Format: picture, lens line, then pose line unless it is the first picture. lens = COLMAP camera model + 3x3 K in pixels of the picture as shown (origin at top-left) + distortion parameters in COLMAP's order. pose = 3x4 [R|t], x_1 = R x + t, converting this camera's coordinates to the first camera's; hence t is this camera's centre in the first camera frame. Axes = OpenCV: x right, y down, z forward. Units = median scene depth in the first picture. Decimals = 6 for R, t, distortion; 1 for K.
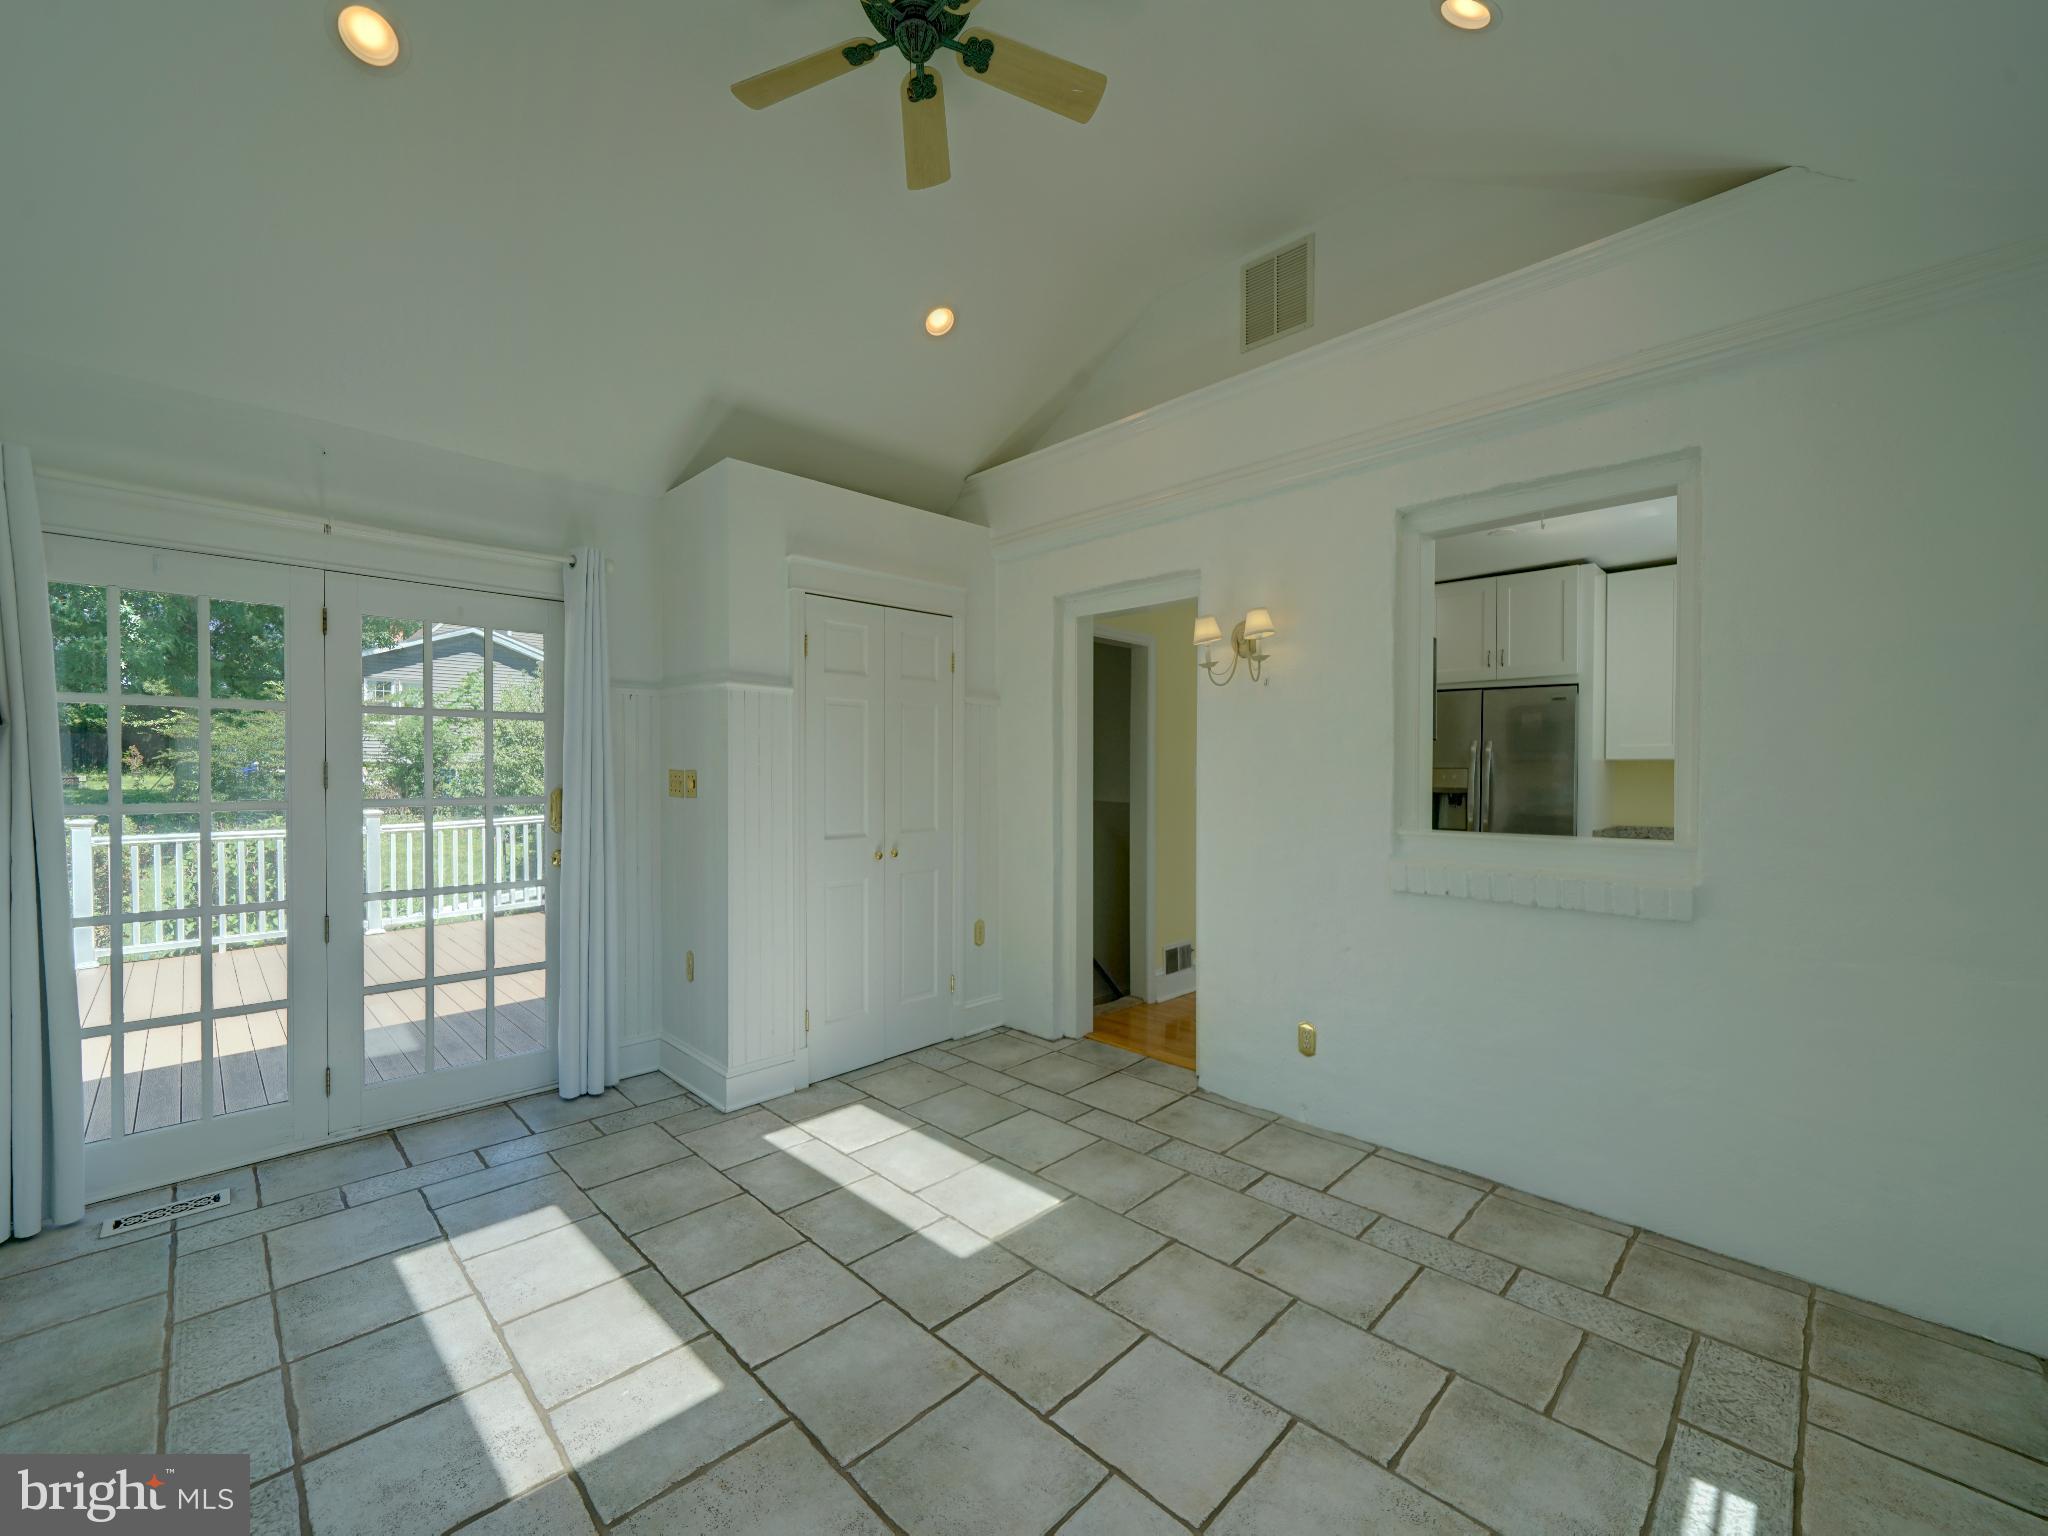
lens RADIAL K [[824.2, 0, 1024.0], [0, 824.2, 768.0], [0, 0, 1]] dist [-0.001599, -0.000232]
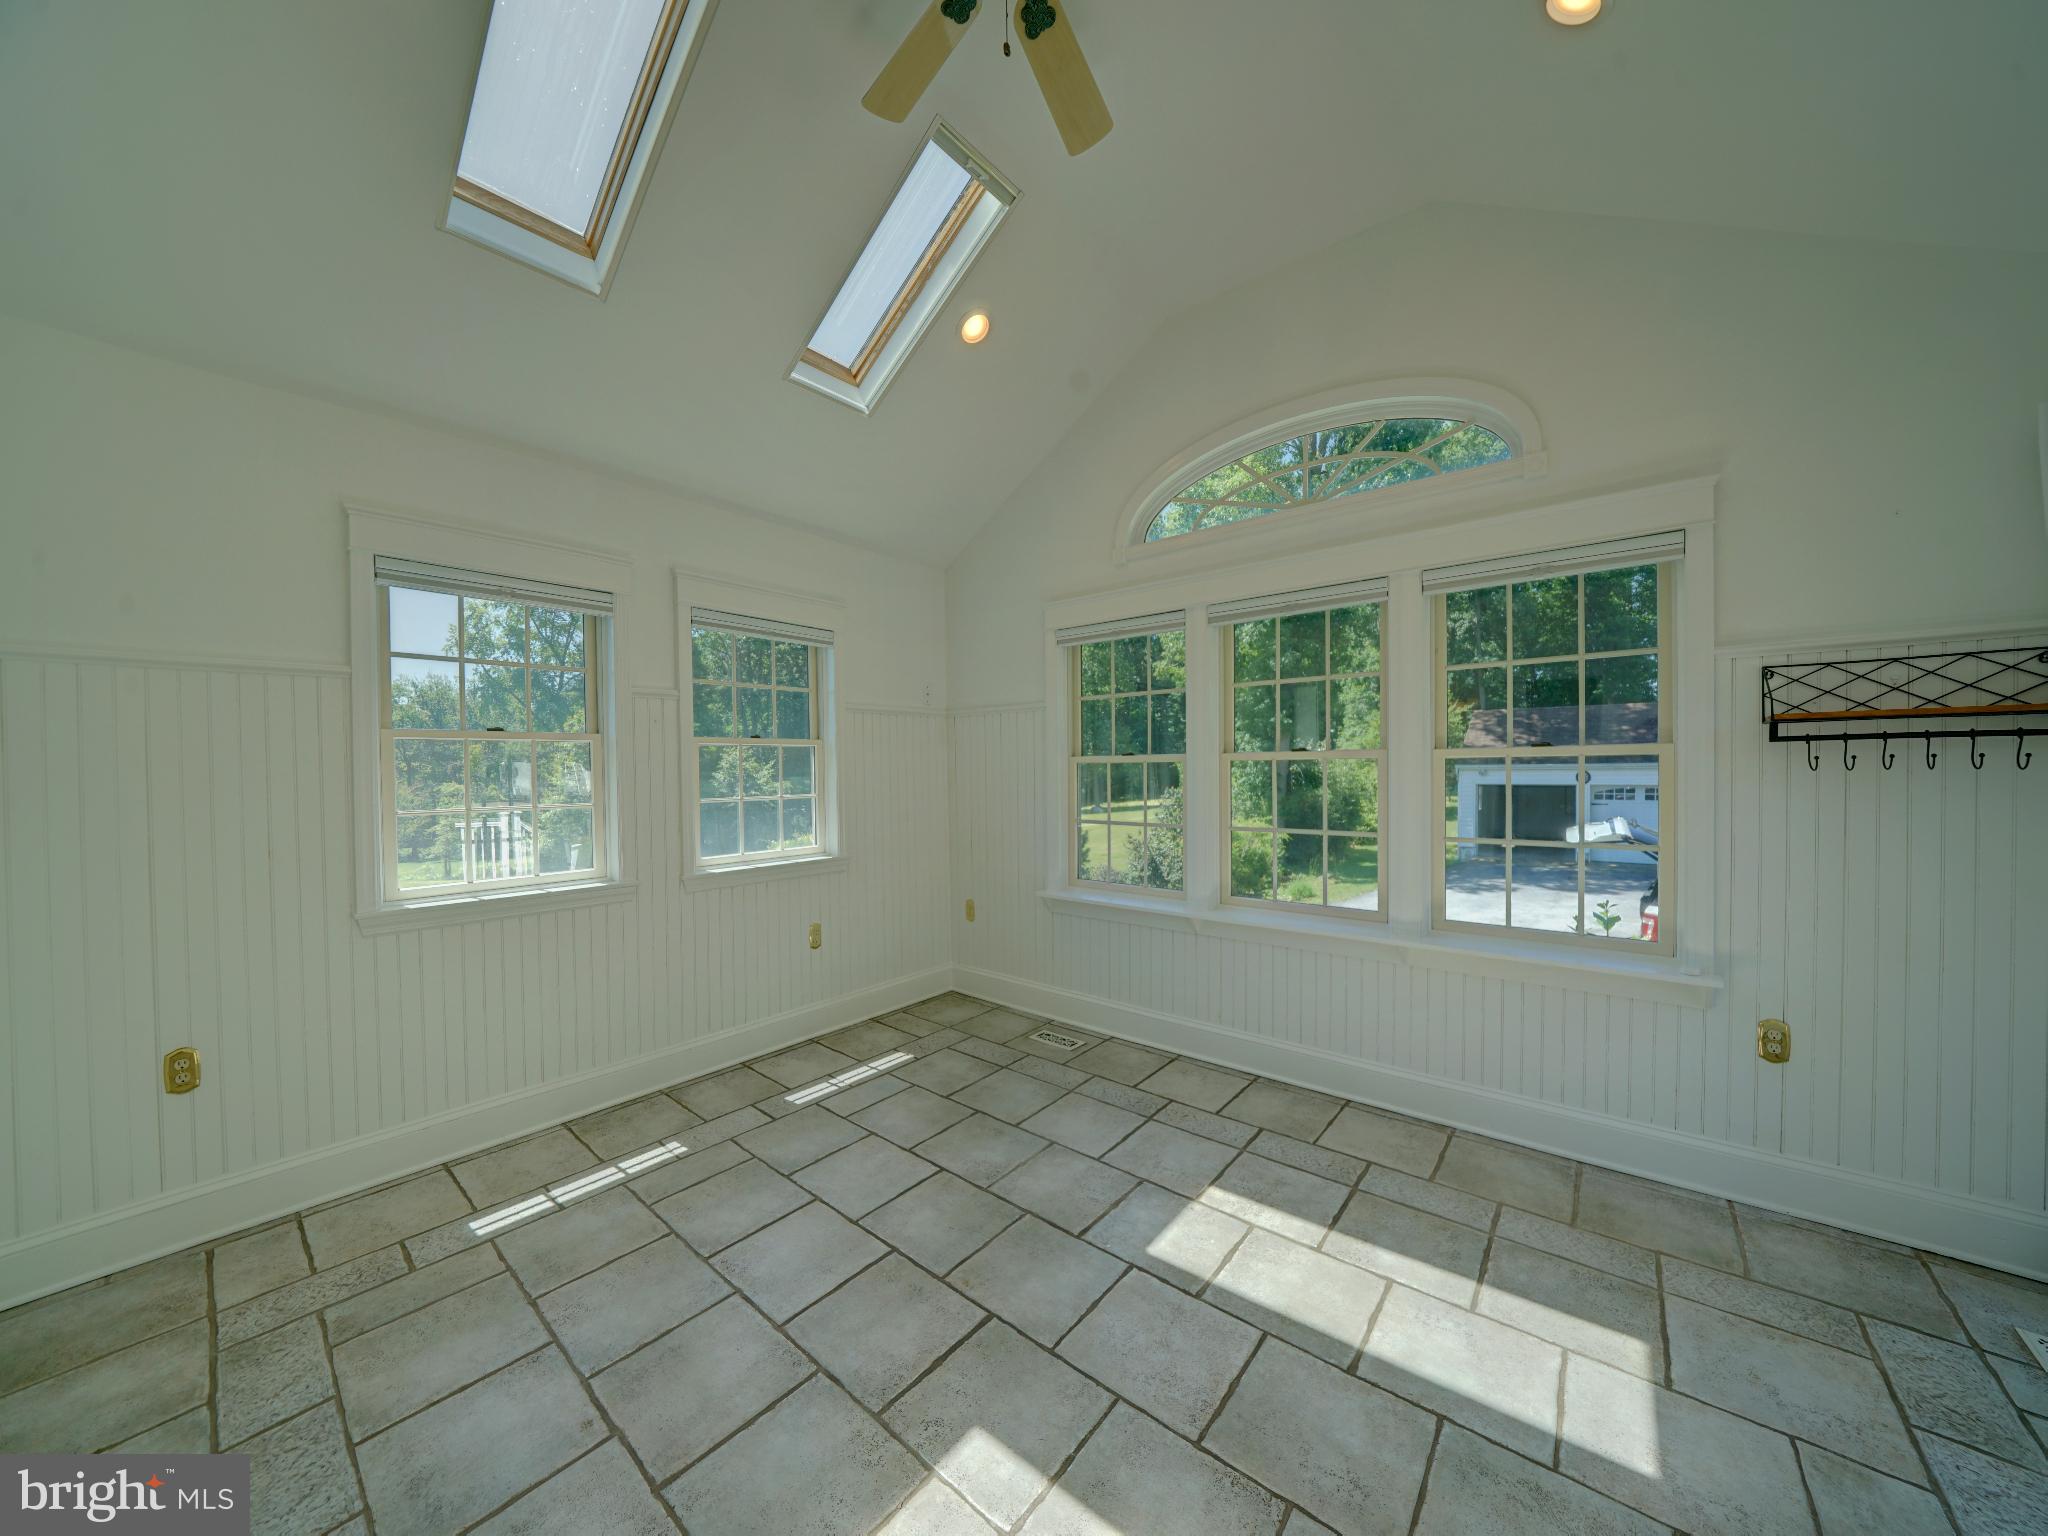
lens RADIAL K [[716.9, 0, 1024.0], [0, 716.9, 768.0], [0, 0, 1]] dist [-0.011537, -0.000011]
pose [[-0.995945, 0.010210, -0.089377, -0.065142], [0.010403, 0.999944, -0.001693, -0.002958], [0.089355, -0.002616, -0.995996, 1.562014]]
